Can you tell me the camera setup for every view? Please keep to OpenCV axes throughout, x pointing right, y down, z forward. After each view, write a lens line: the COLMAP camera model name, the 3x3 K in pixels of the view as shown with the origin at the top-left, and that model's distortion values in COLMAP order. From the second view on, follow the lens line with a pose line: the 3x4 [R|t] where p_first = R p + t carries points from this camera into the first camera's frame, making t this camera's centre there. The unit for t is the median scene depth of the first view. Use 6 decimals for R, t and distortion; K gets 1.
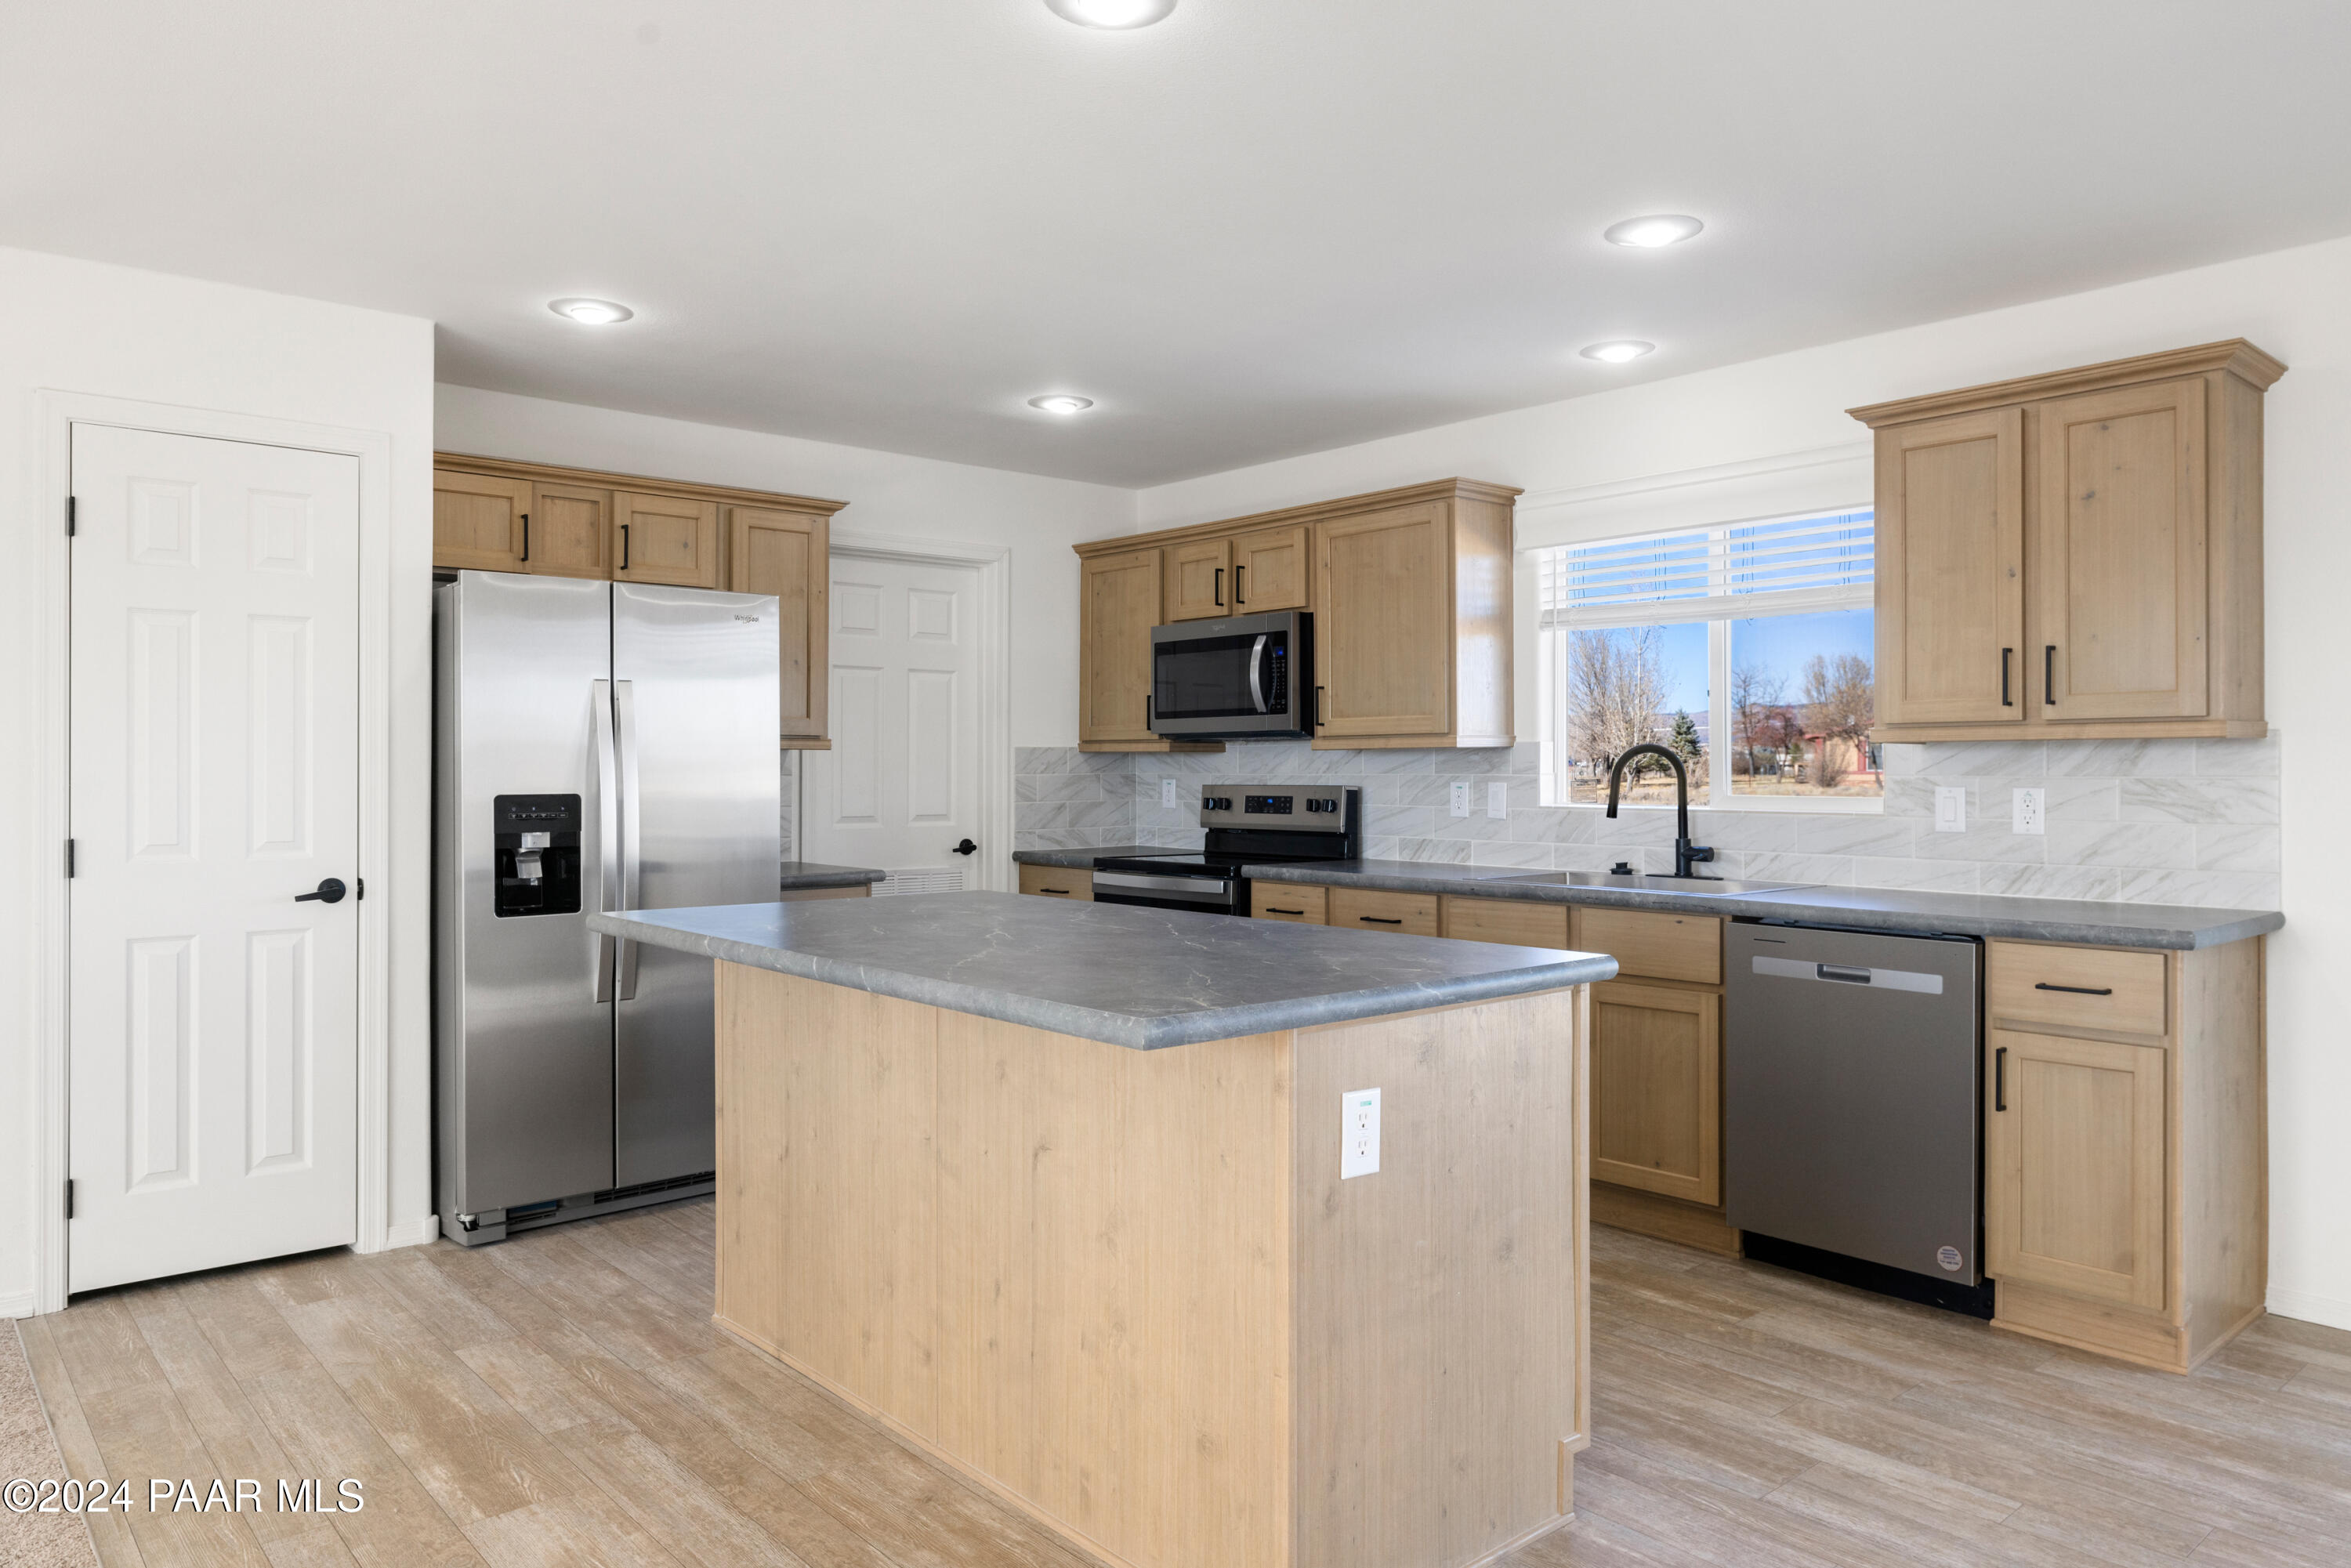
lens RADIAL K [[1552.2, 0, 1180.1], [0, 1552.2, 766.9], [0, 0, 1]] dist [0.000505, 0.001647]
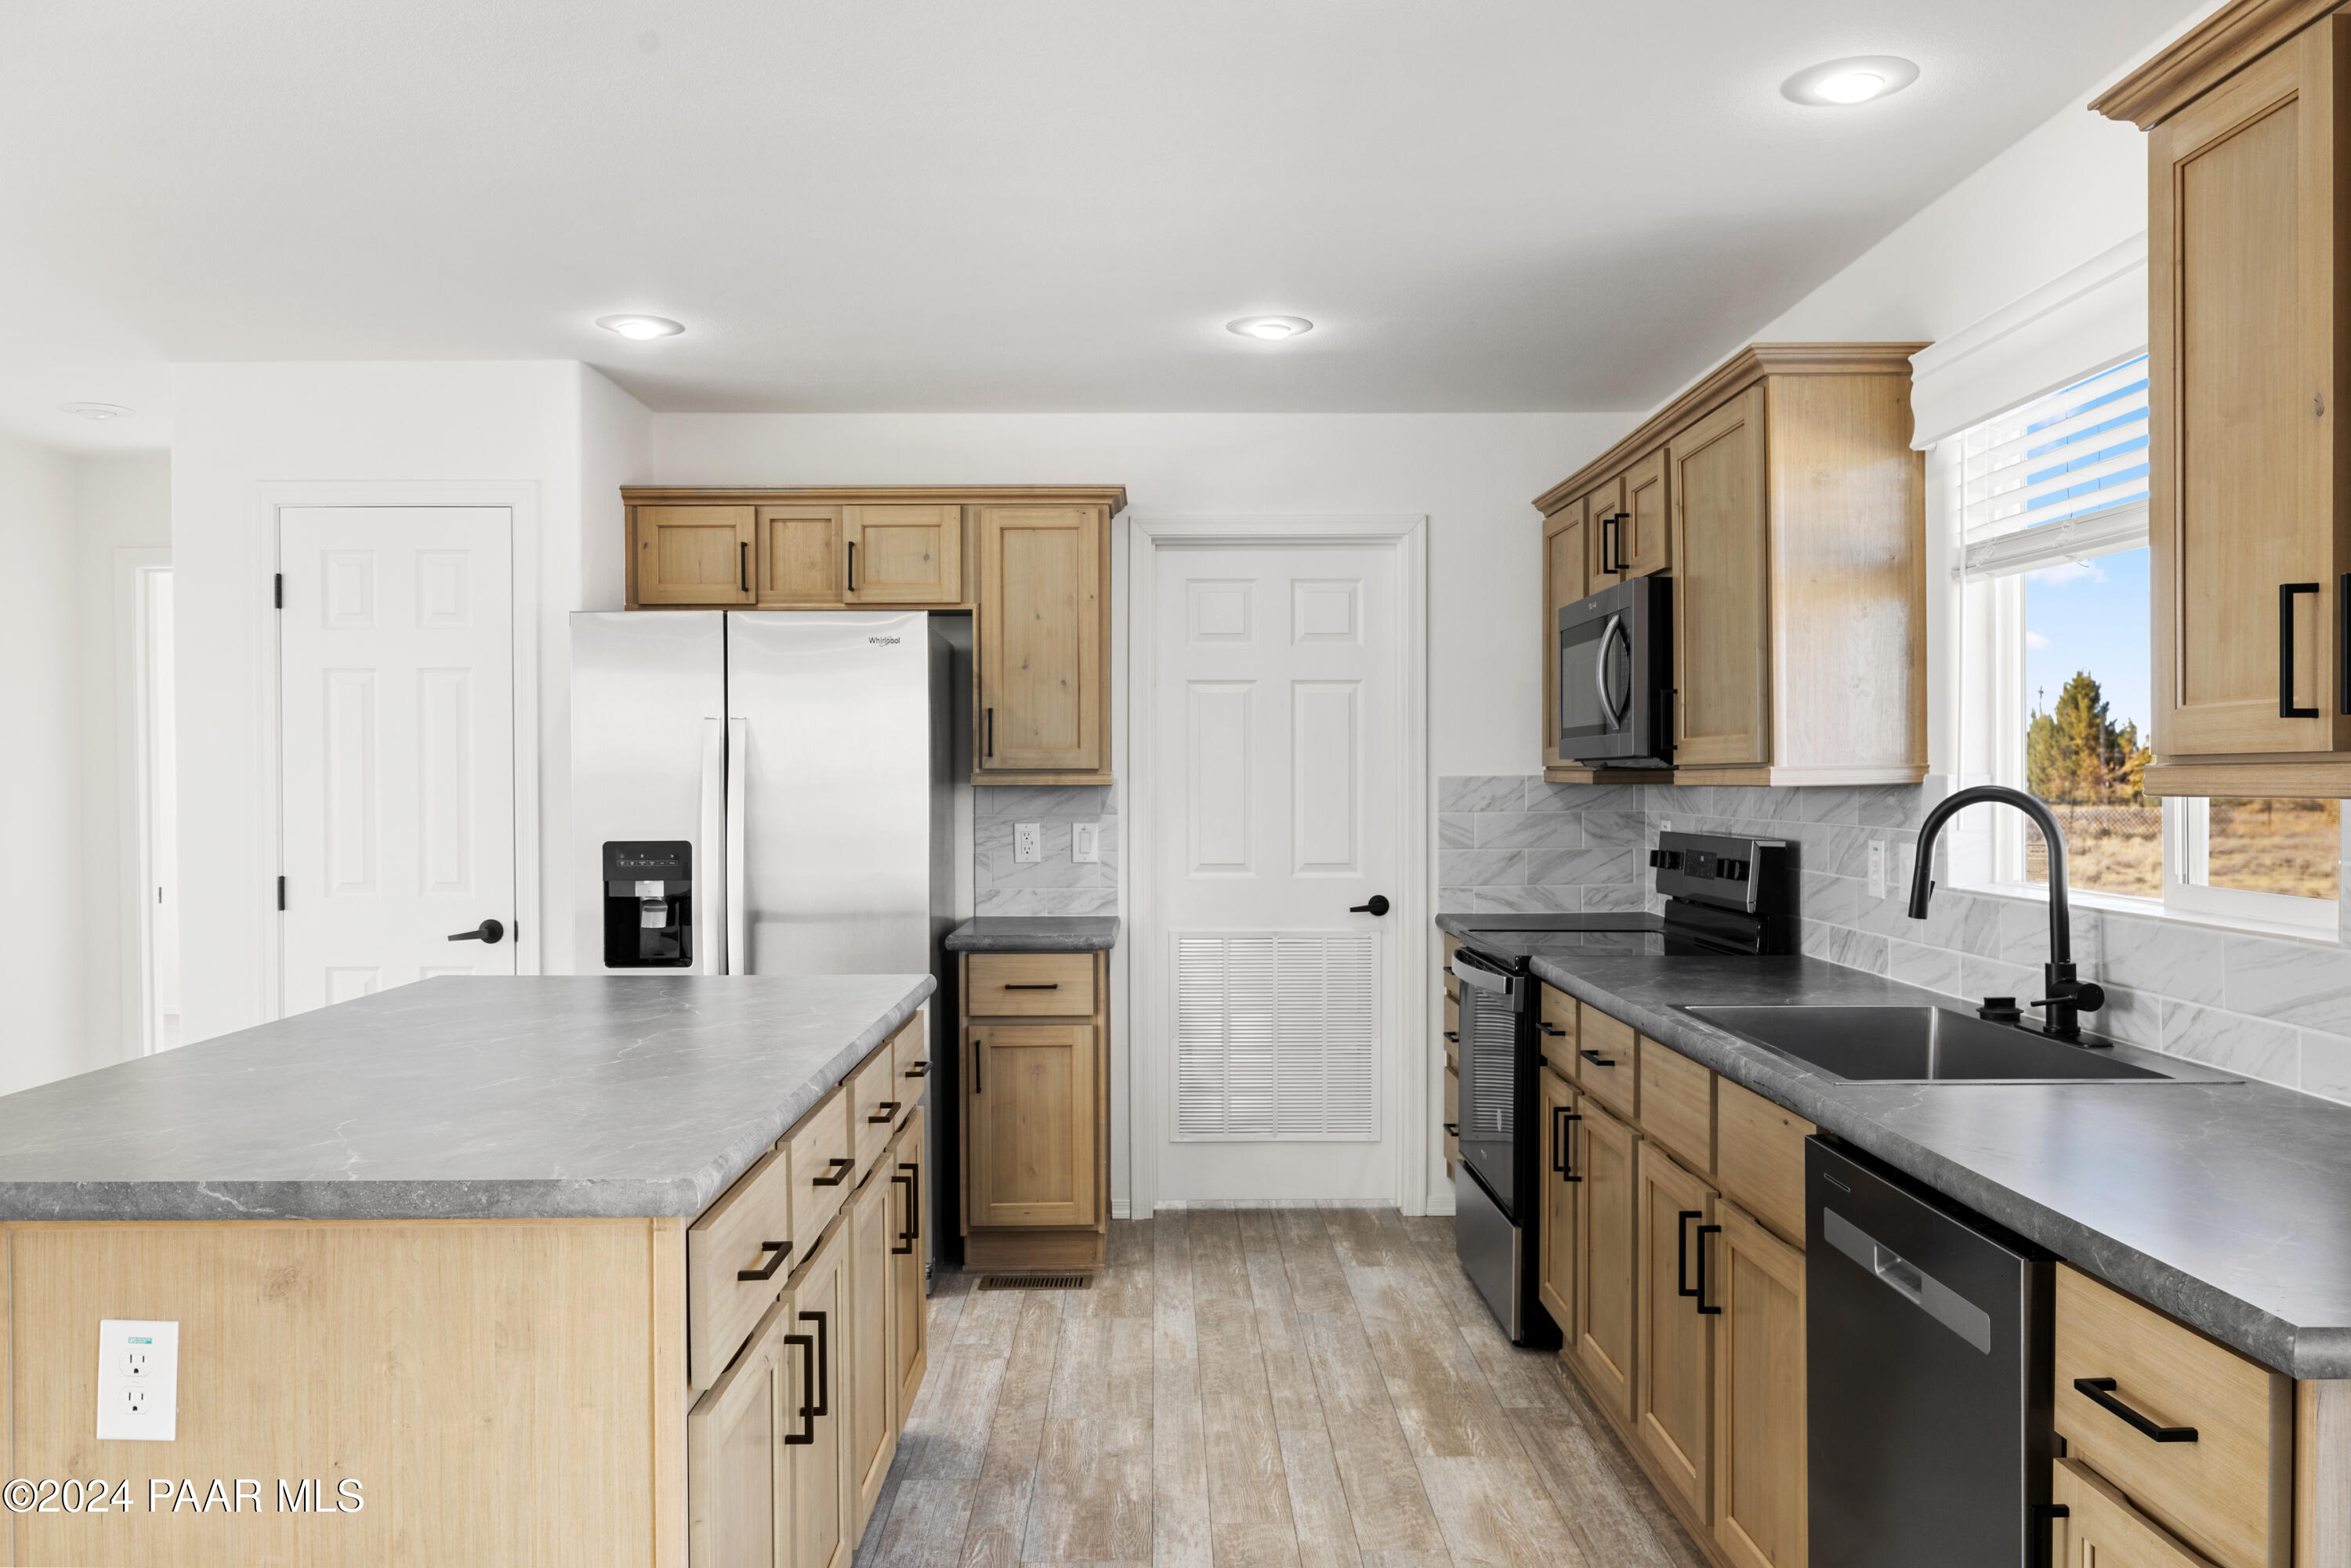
lens RADIAL K [[1801.8, 0, 1175.5], [0, 1801.8, 784.0], [0, 0, 1]] dist [0.001464, -0.001486]
pose [[0.758084, 0.000841, -0.652157, 0.533112], [0.004218, 0.999972, 0.006193, -0.021725], [0.652144, -0.007446, 0.758059, 0.358582]]
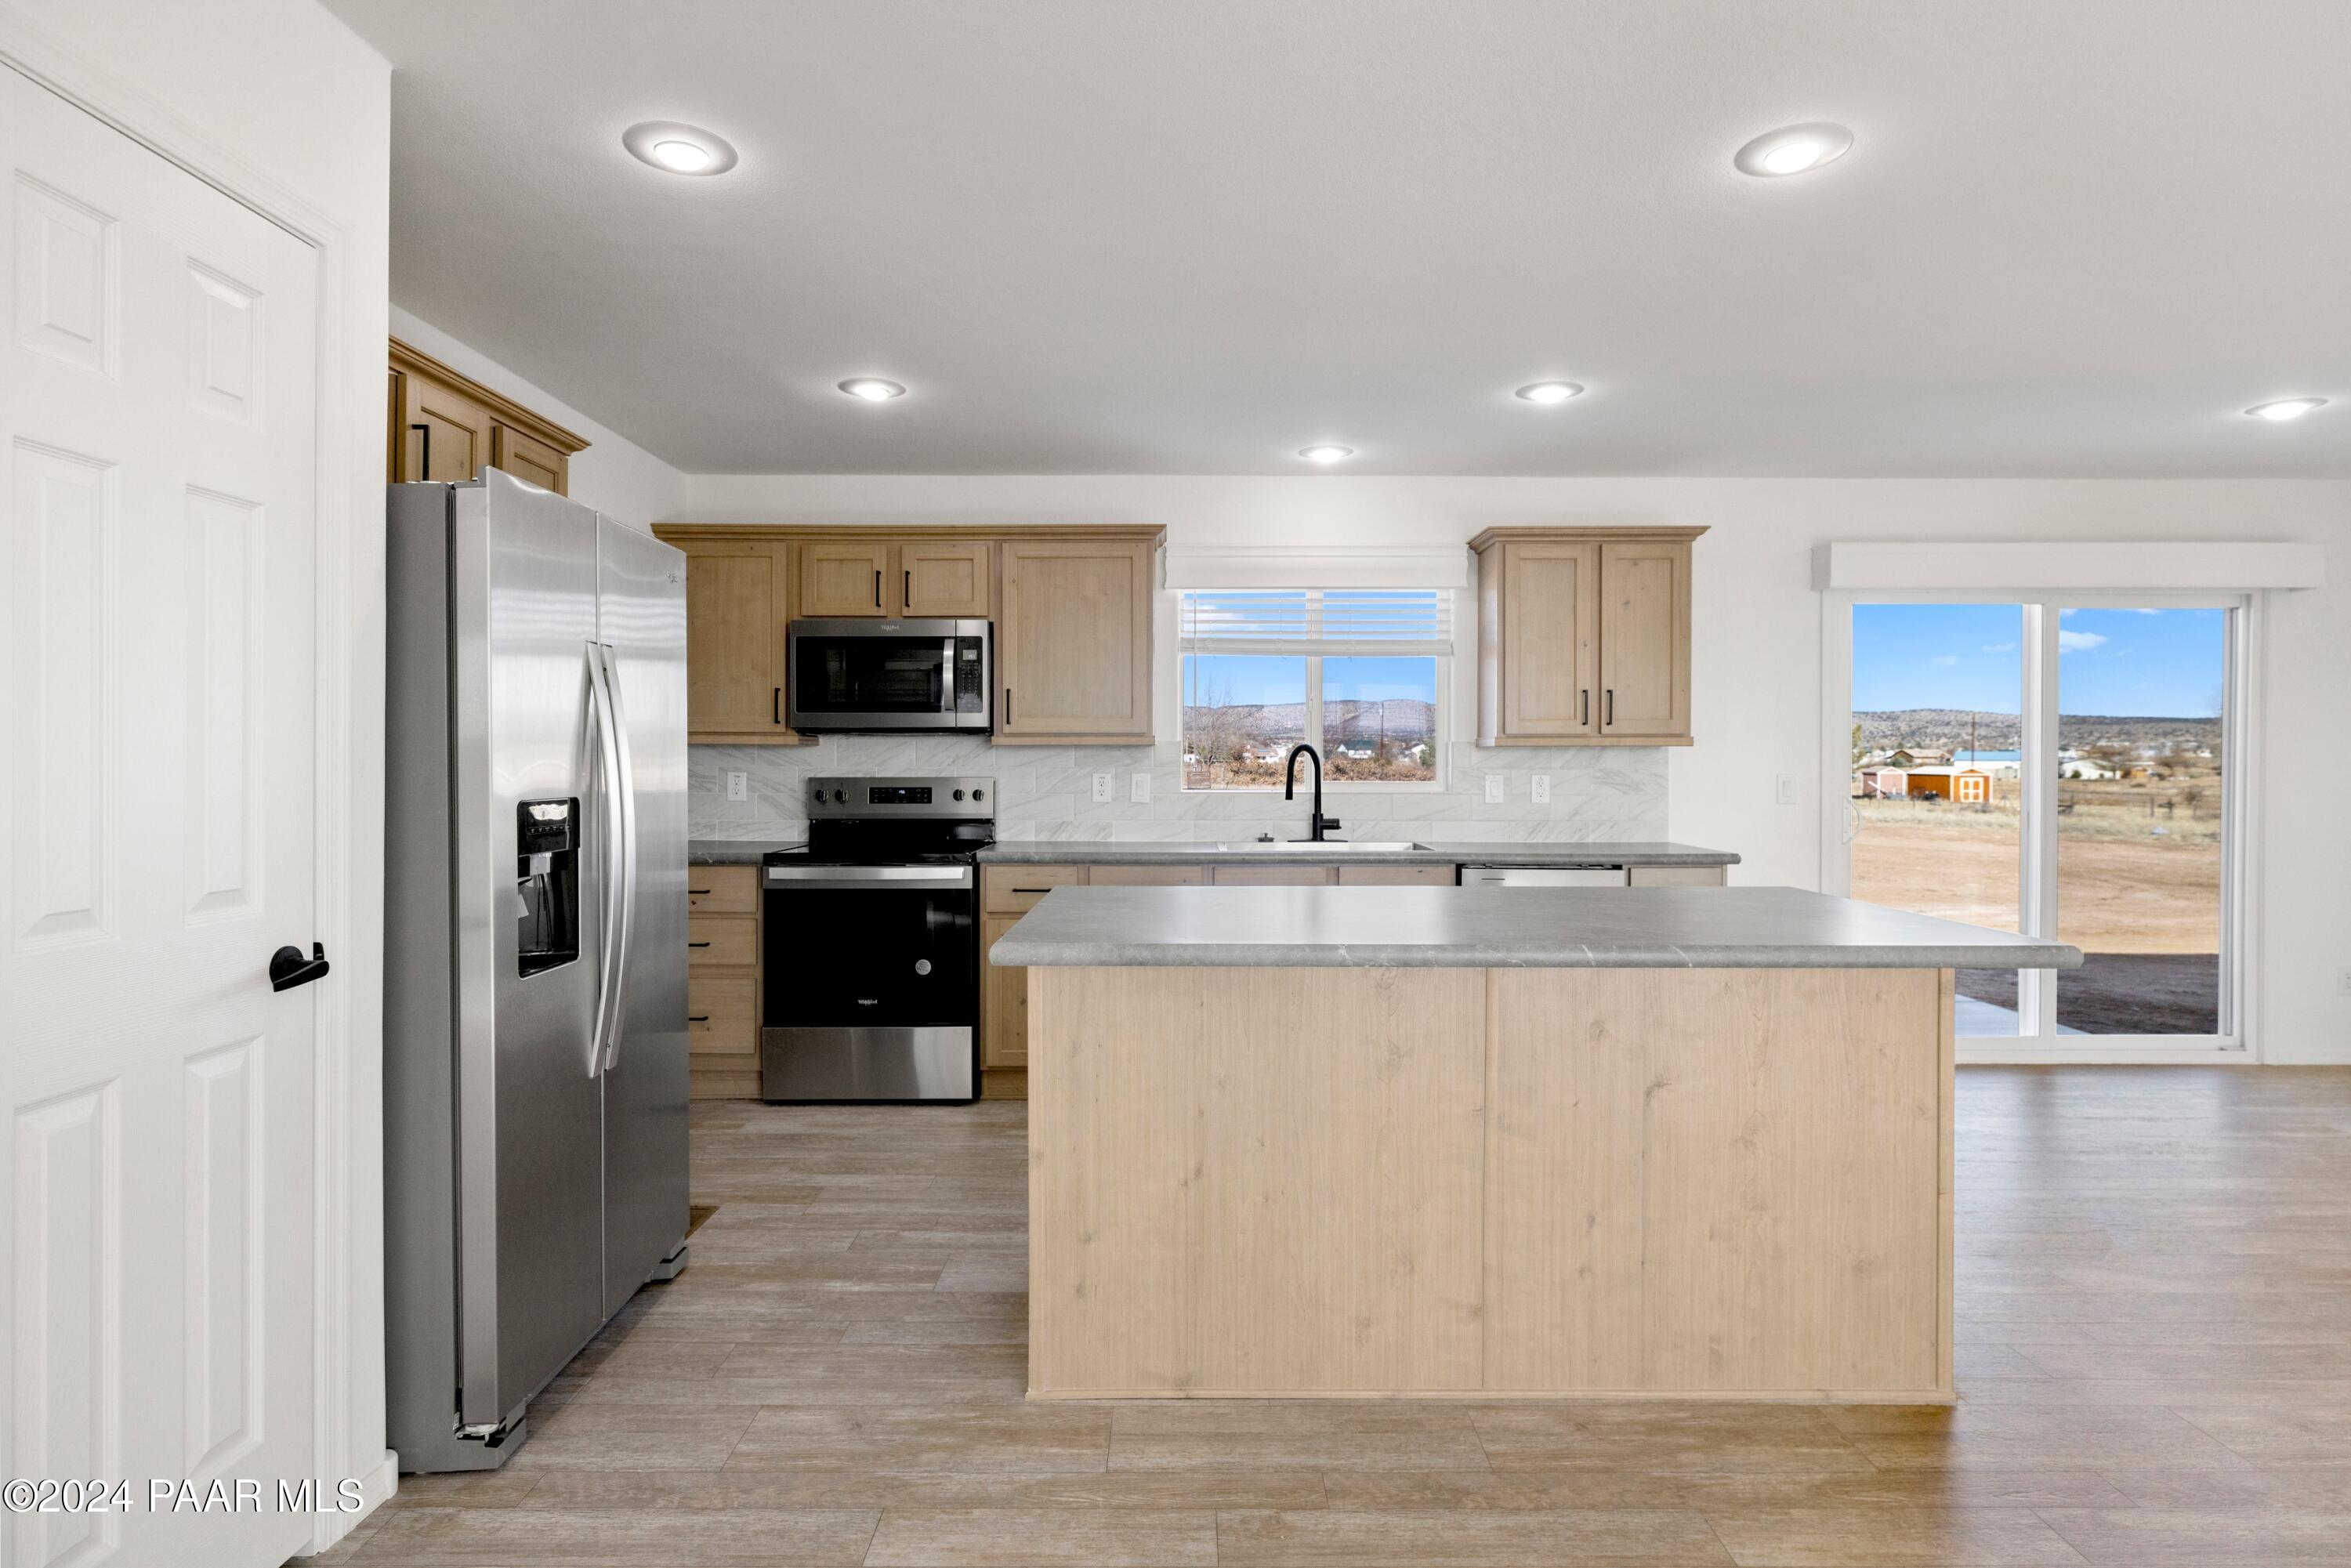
lens RADIAL K [[1233.2, 0, 1179.4], [0, 1233.2, 771.1], [0, 0, 1]] dist [-0.004771, -0.001182]
pose [[0.656668, -0.004604, 0.754166, -0.625109], [-0.002635, 0.999961, 0.008399, -0.000257], [-0.754175, -0.007503, 0.656630, 0.399667]]
